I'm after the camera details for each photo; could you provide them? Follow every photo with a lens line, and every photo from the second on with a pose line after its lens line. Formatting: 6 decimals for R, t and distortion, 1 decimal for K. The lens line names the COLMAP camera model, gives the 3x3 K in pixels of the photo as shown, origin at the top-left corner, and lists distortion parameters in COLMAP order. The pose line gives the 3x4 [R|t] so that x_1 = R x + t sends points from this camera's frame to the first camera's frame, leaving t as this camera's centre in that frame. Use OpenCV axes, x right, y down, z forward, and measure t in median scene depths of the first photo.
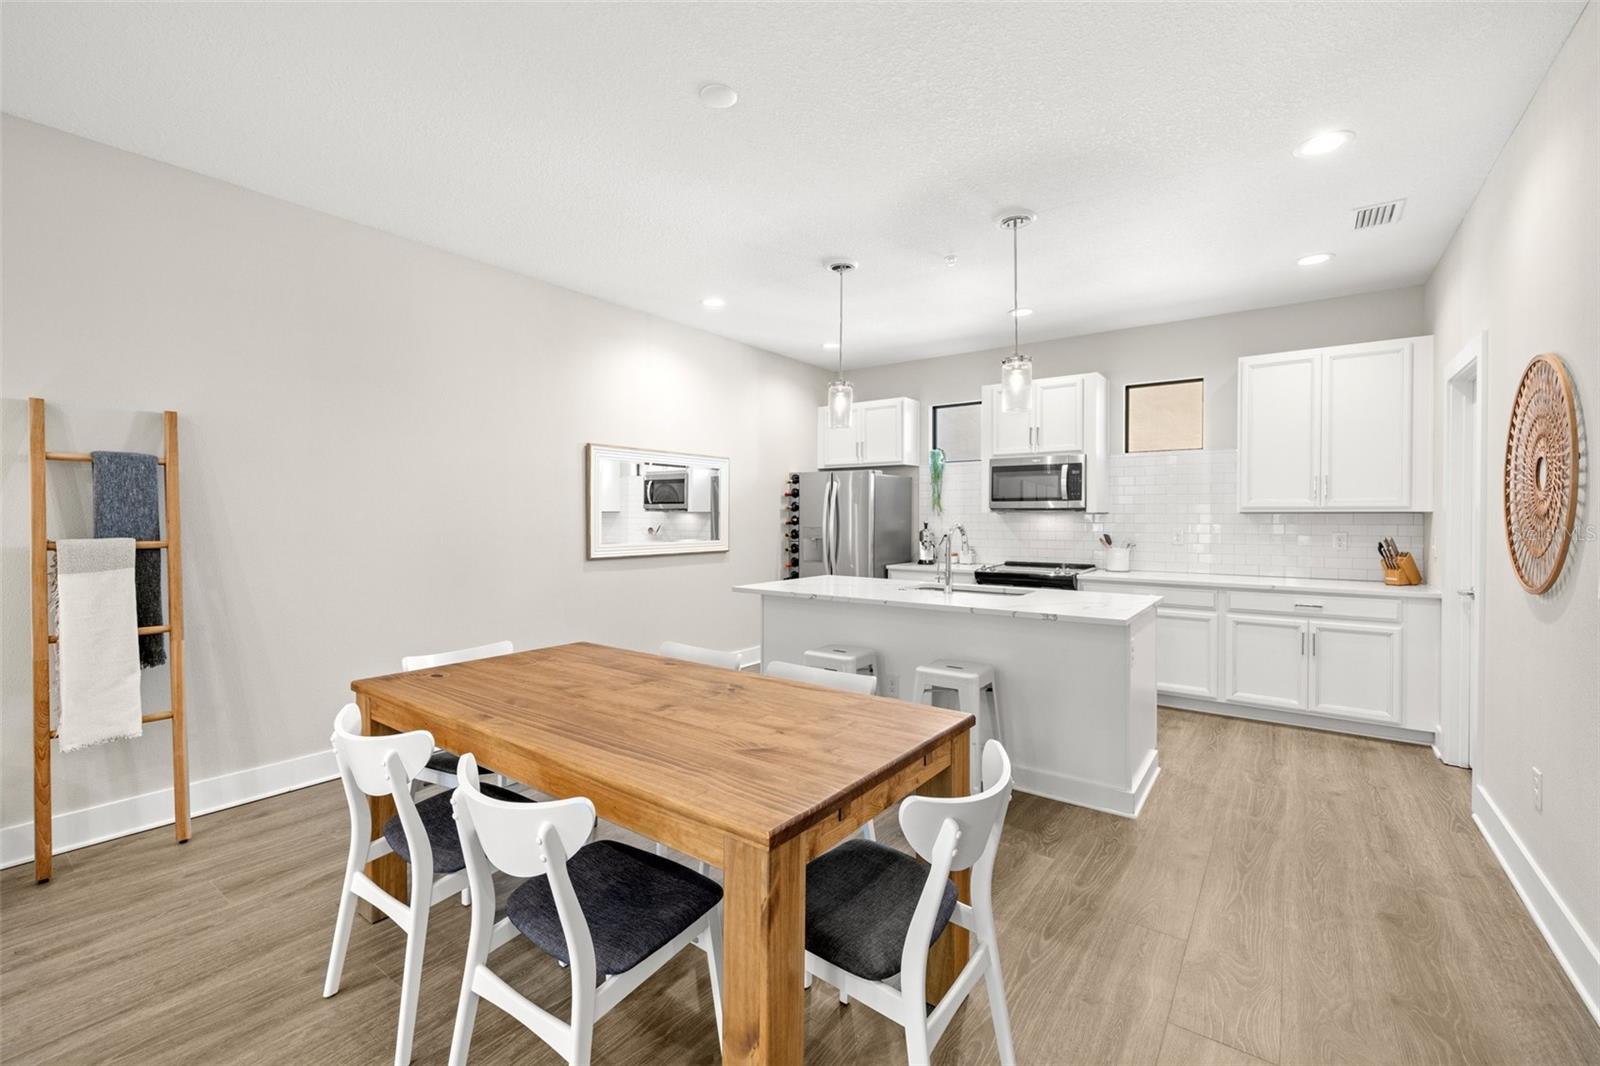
lens RADIAL K [[685.7, 0, 798.9], [0, 685.7, 520.9], [0, 0, 1]] dist [-0.002827, -0.000267]
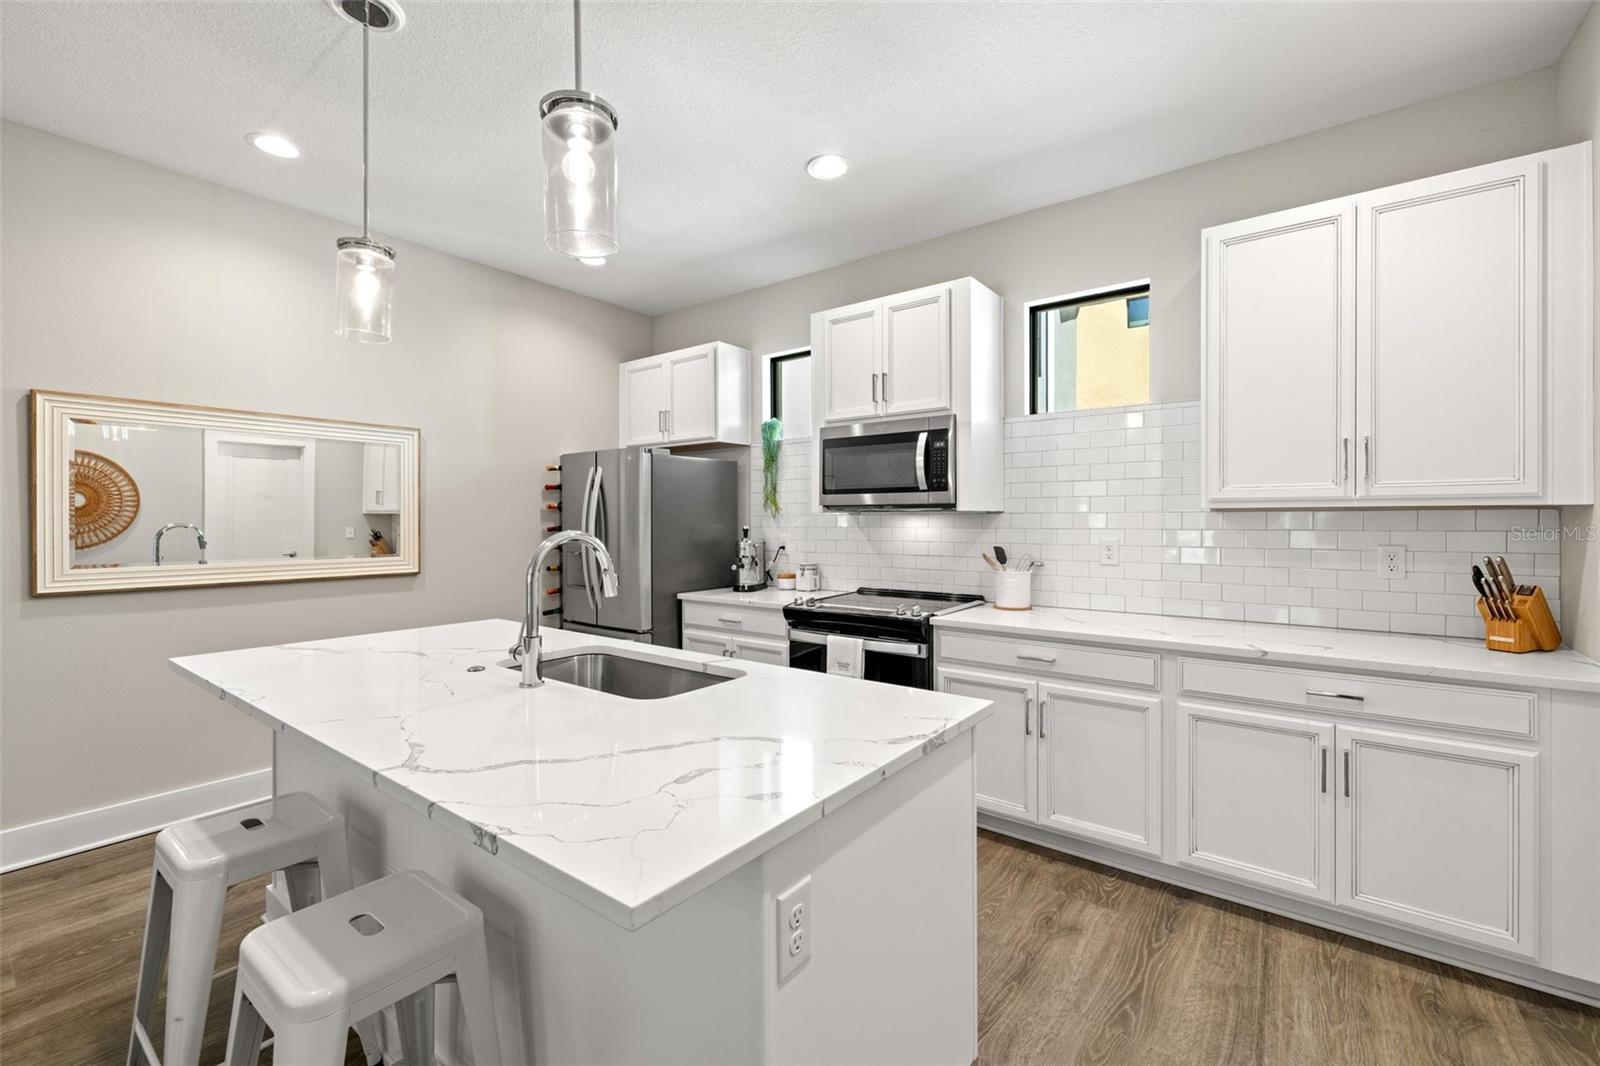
lens RADIAL K [[685.7, 0, 795.7], [0, 685.7, 523.8], [0, 0, 1]] dist [-0.002827, -0.000267]
pose [[0.999906, -0.002571, -0.013471, 0.290142], [0.002526, 0.999991, -0.003363, 0.000533], [0.013479, 0.003329, 0.999904, 0.401118]]
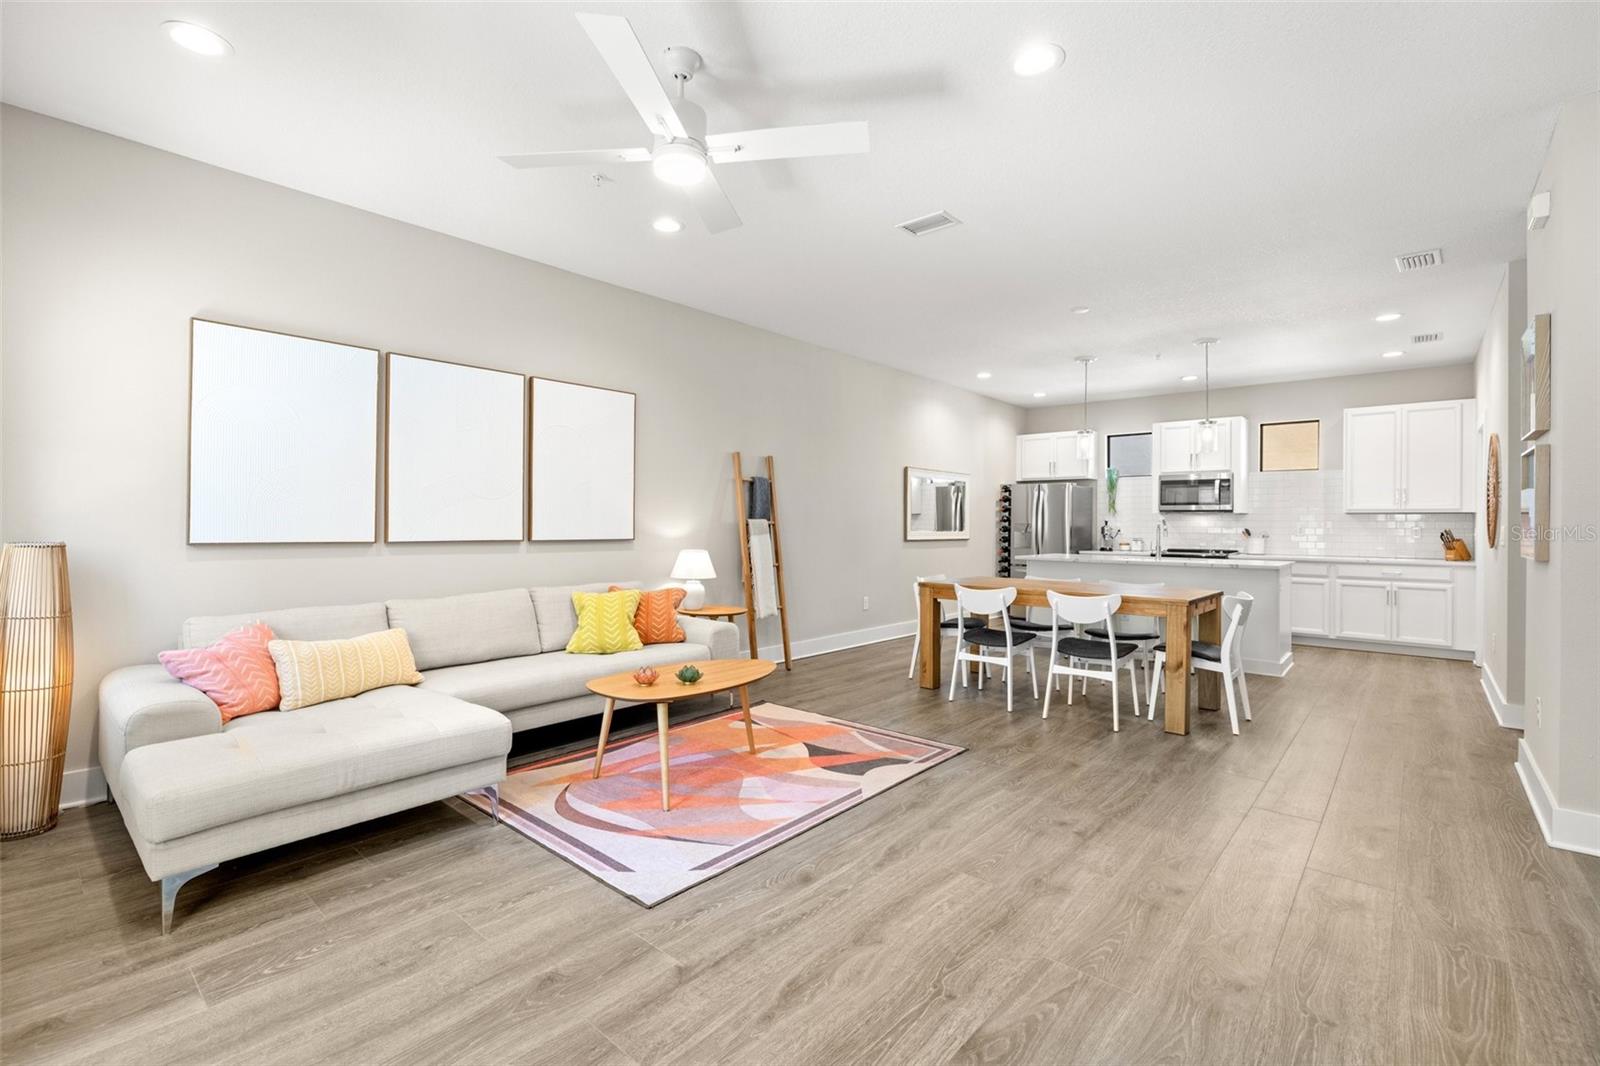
lens RADIAL K [[711.8, 0, 809.0], [0, 711.8, 519.7], [0, 0, 1]] dist [-0.004164, -0.000157]
pose [[0.996586, 0.005506, -0.082378, -0.351190], [-0.006551, 0.999901, -0.012415, 0.026363], [0.082301, 0.012912, 0.996524, -0.570732]]
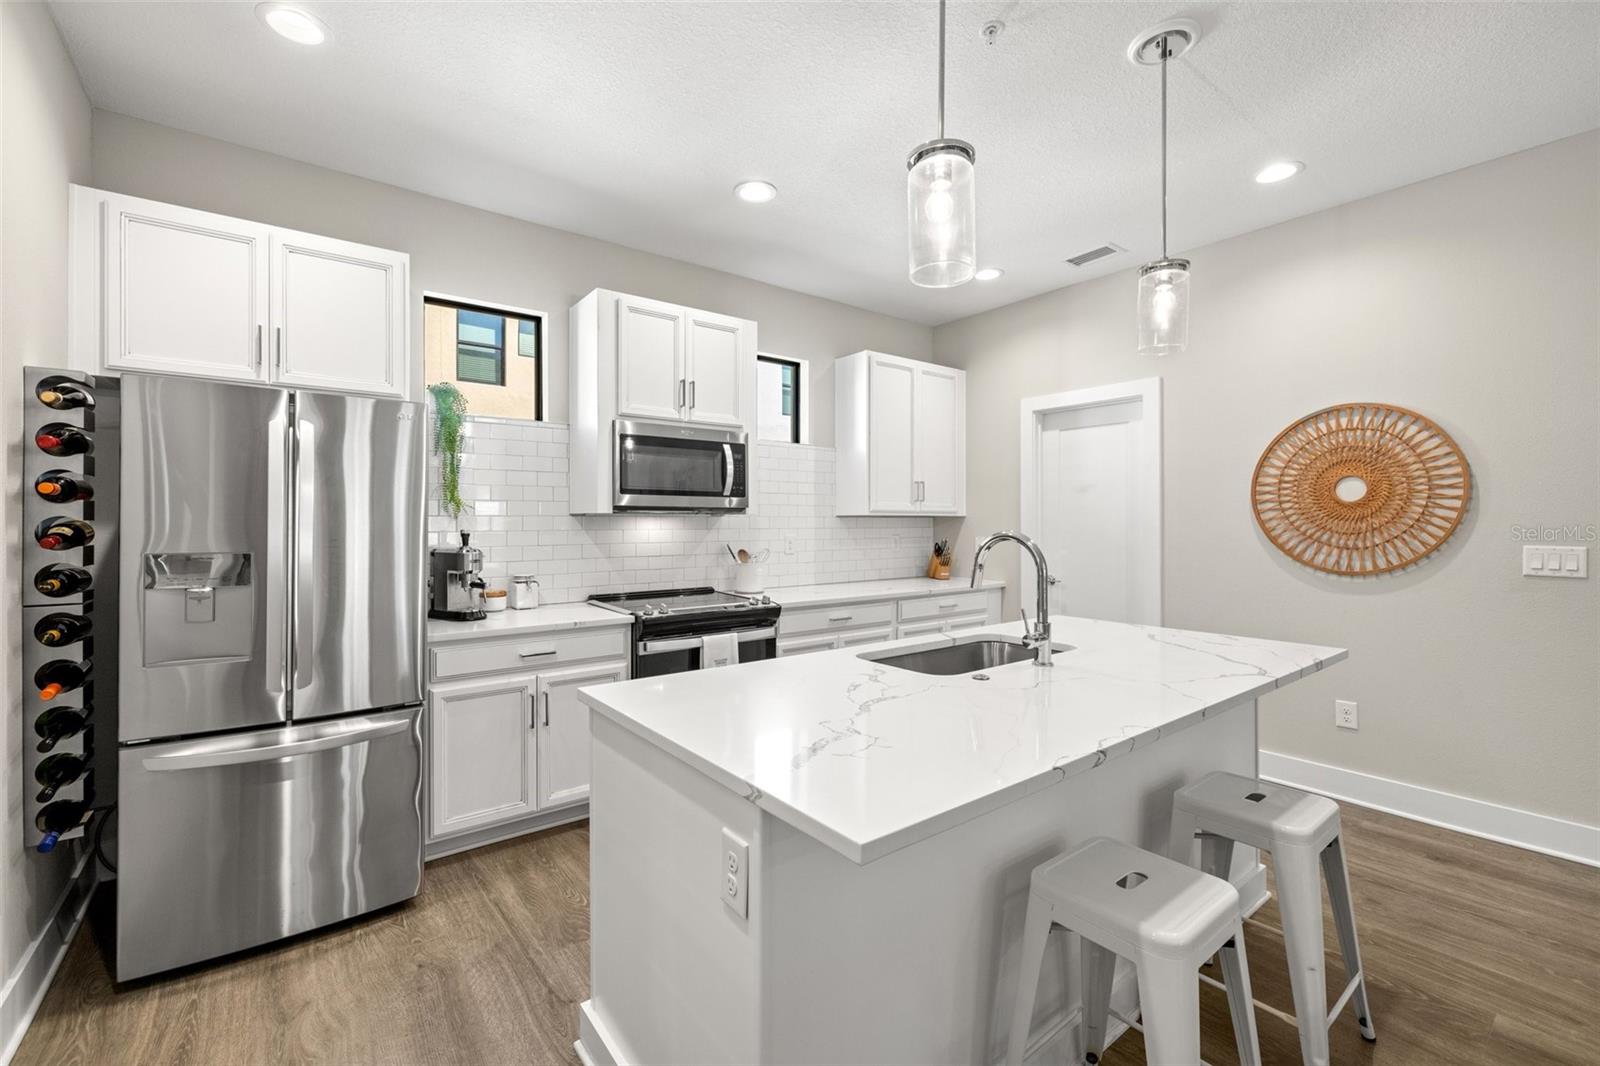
lens RADIAL K [[644.9, 0, 774.8], [0, 644.9, 535.5], [0, 0, 1]] dist [-0.012364, -0.000138]
pose [[0.289206, -0.023020, 0.956990, -0.222177], [0.007160, 0.999735, 0.021884, -0.004903], [-0.957240, 0.000523, 0.289294, 0.785796]]
